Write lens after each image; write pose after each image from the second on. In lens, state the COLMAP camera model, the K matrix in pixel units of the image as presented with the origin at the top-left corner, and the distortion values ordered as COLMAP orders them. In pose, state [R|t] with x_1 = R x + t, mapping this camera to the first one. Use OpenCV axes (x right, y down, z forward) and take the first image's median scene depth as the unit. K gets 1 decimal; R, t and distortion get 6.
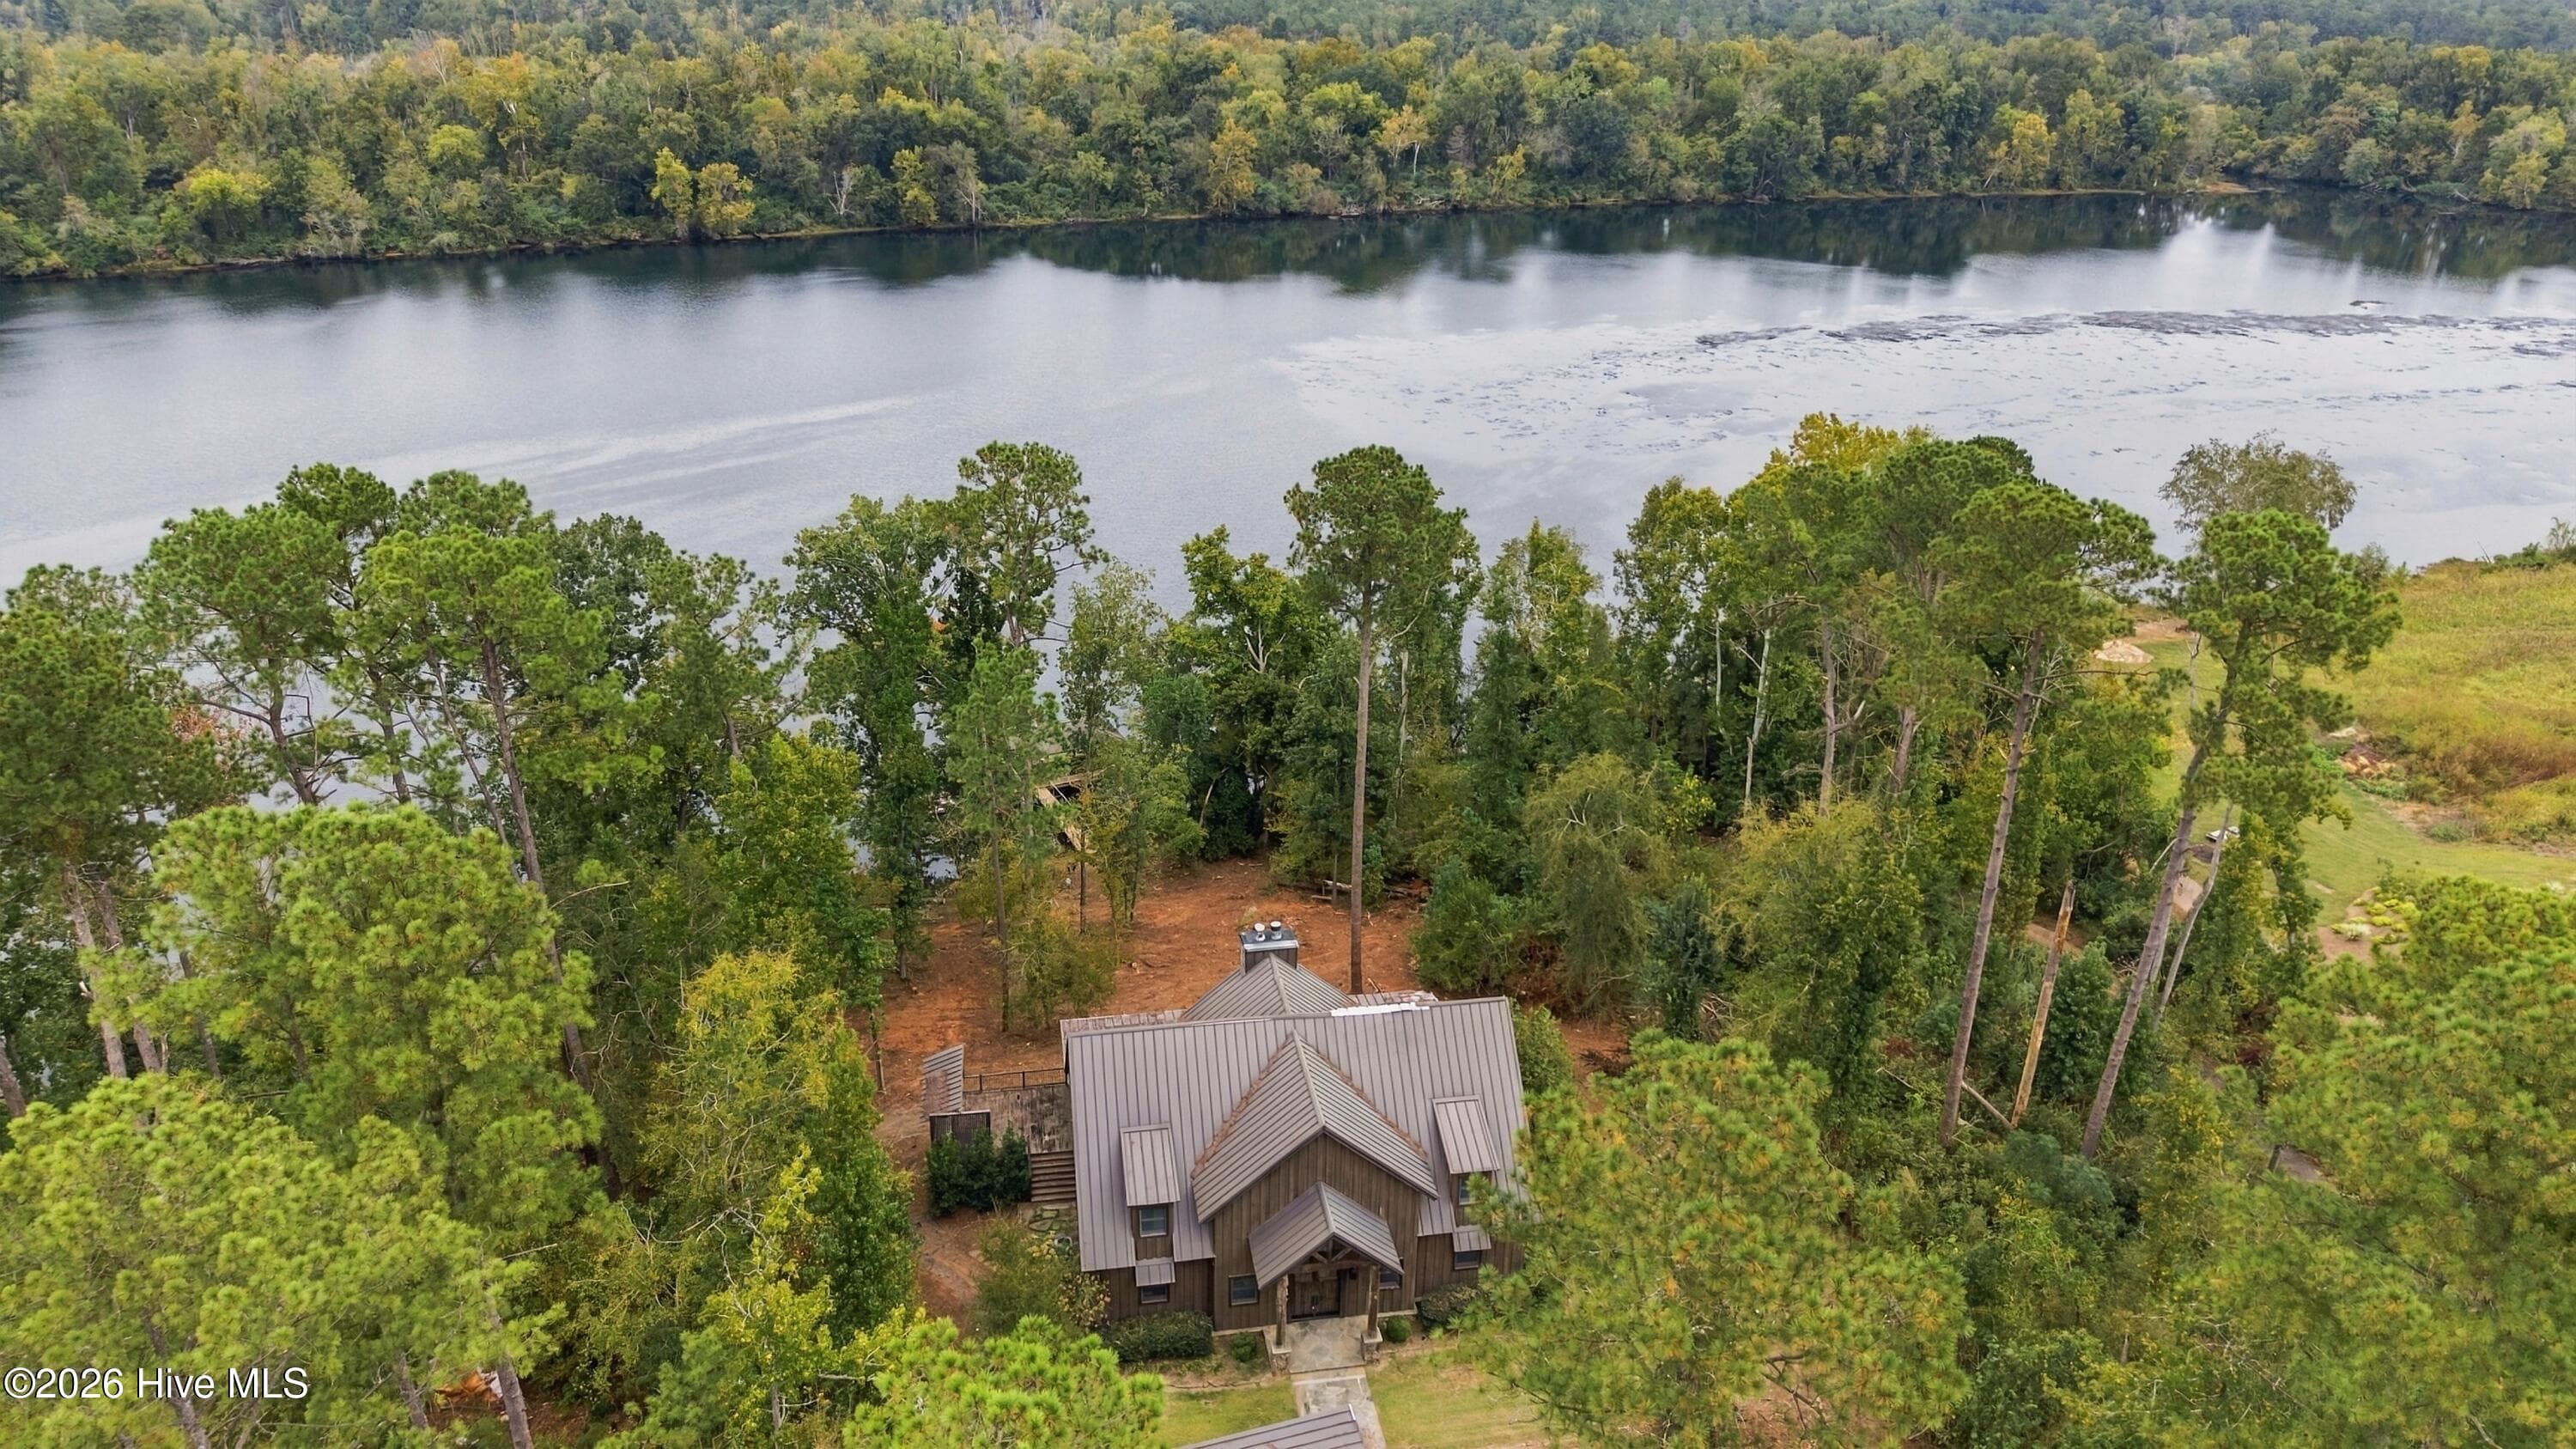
lens RADIAL K [[1709.4, 0, 1282.9], [0, 1709.4, 729.3], [0, 0, 1]] dist [0.004685, 0.001317]
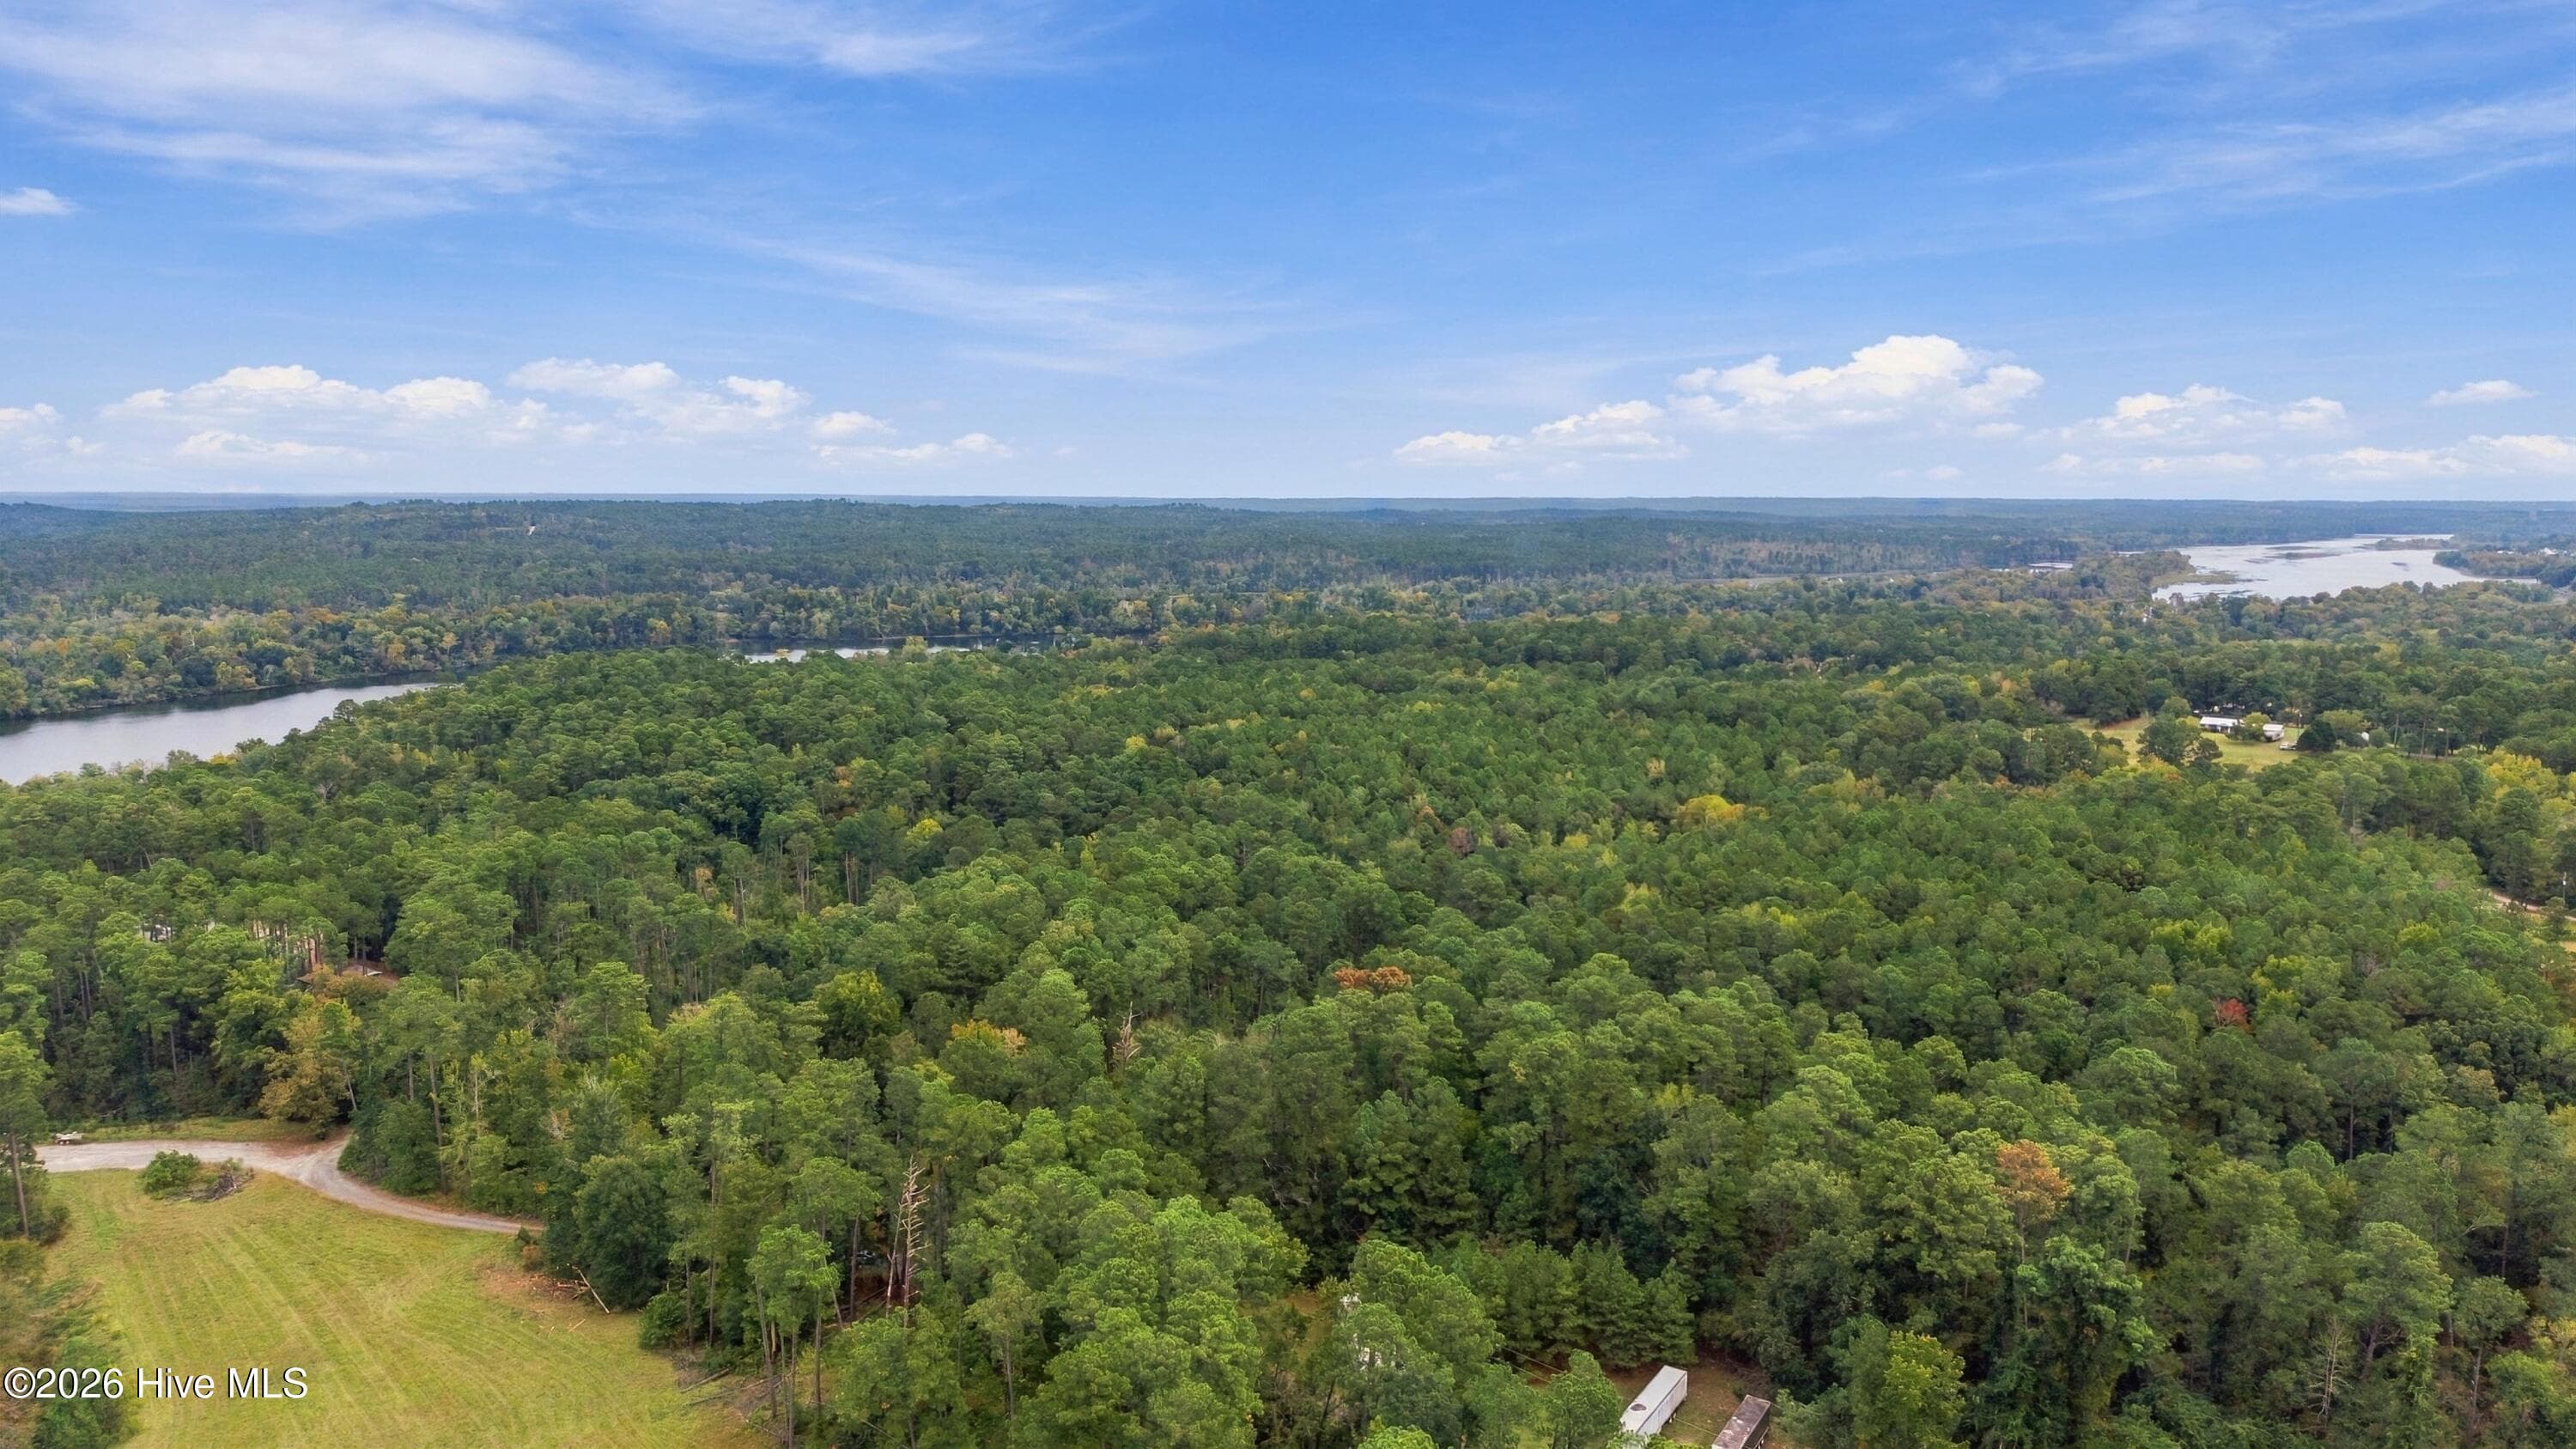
lens RADIAL K [[1709.4, 0, 1282.9], [0, 1709.4, 729.3], [0, 0, 1]] dist [0.004685, 0.001317]
pose [[0.722767, -0.108815, 0.682471, -0.934829], [0.294997, 0.941616, -0.162282, 0.695204], [-0.624968, 0.318619, 0.712669, -1.946930]]
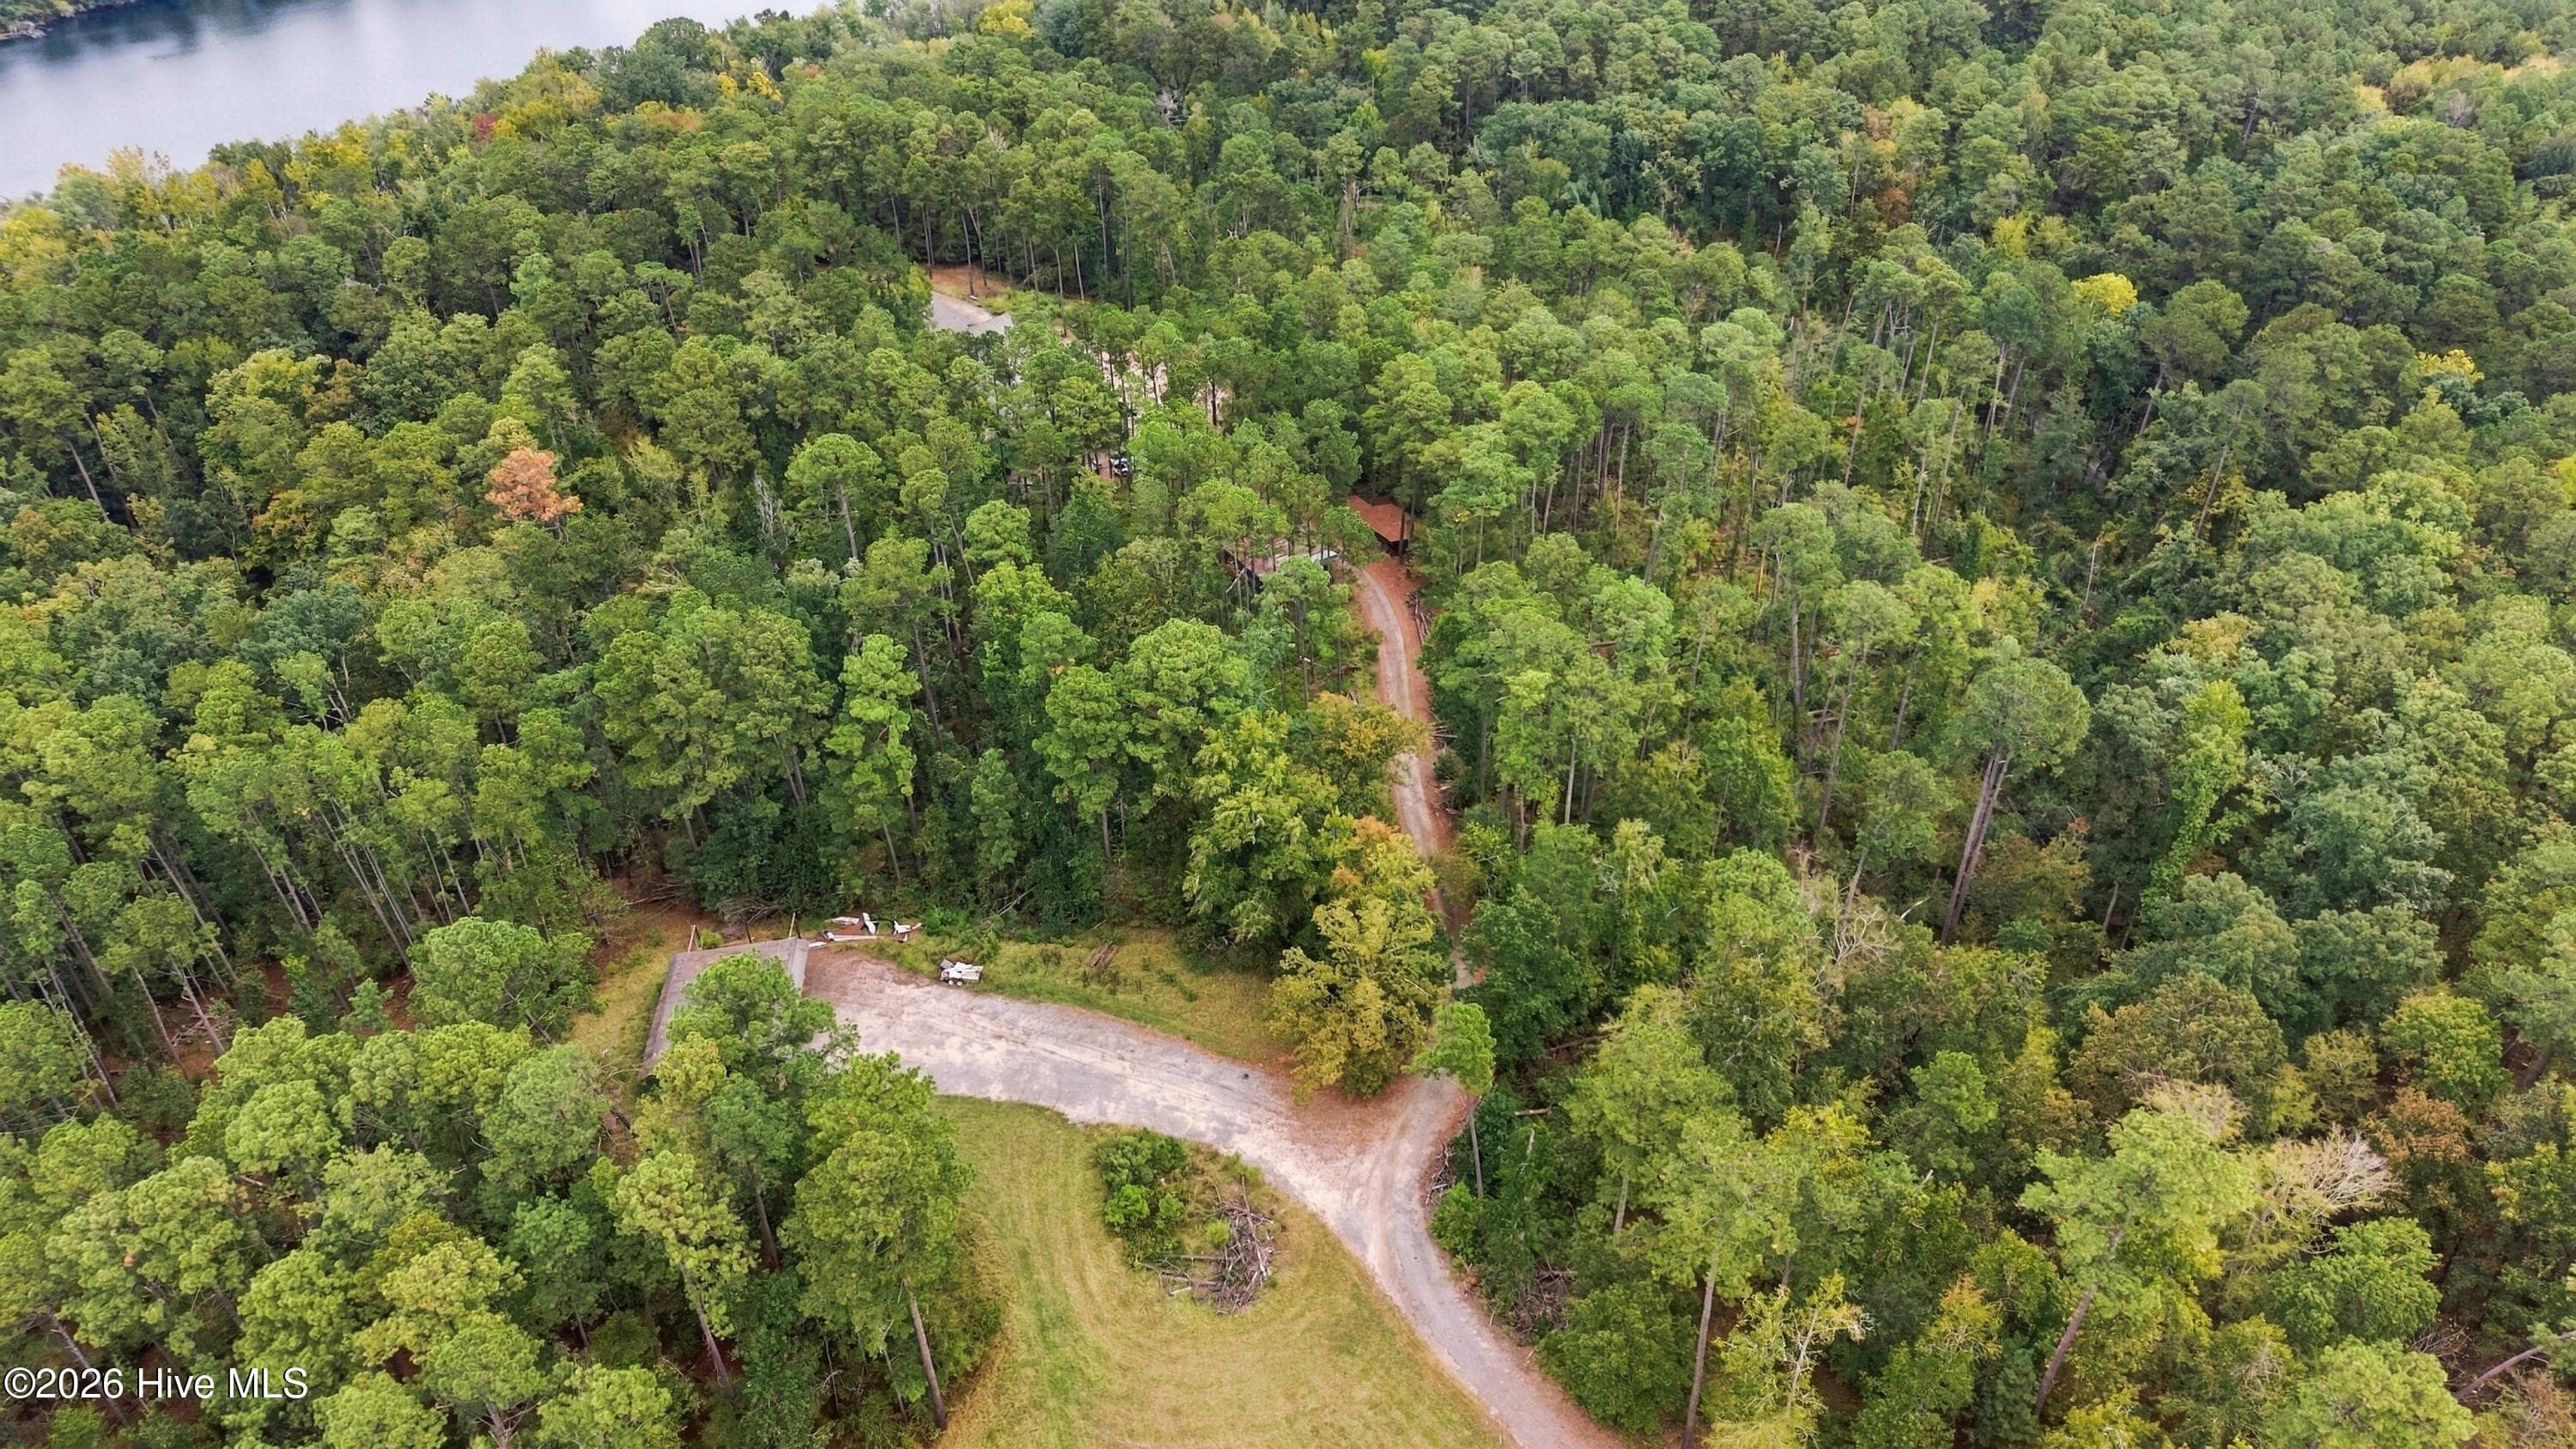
lens RADIAL K [[1709.4, 0, 1282.9], [0, 1709.4, 729.3], [0, 0, 1]] dist [0.004685, 0.001317]
pose [[0.929025, -0.219601, 0.297805, -0.875135], [0.165698, 0.966540, 0.195819, 0.486384], [-0.330842, -0.132575, 0.934327, -1.513939]]
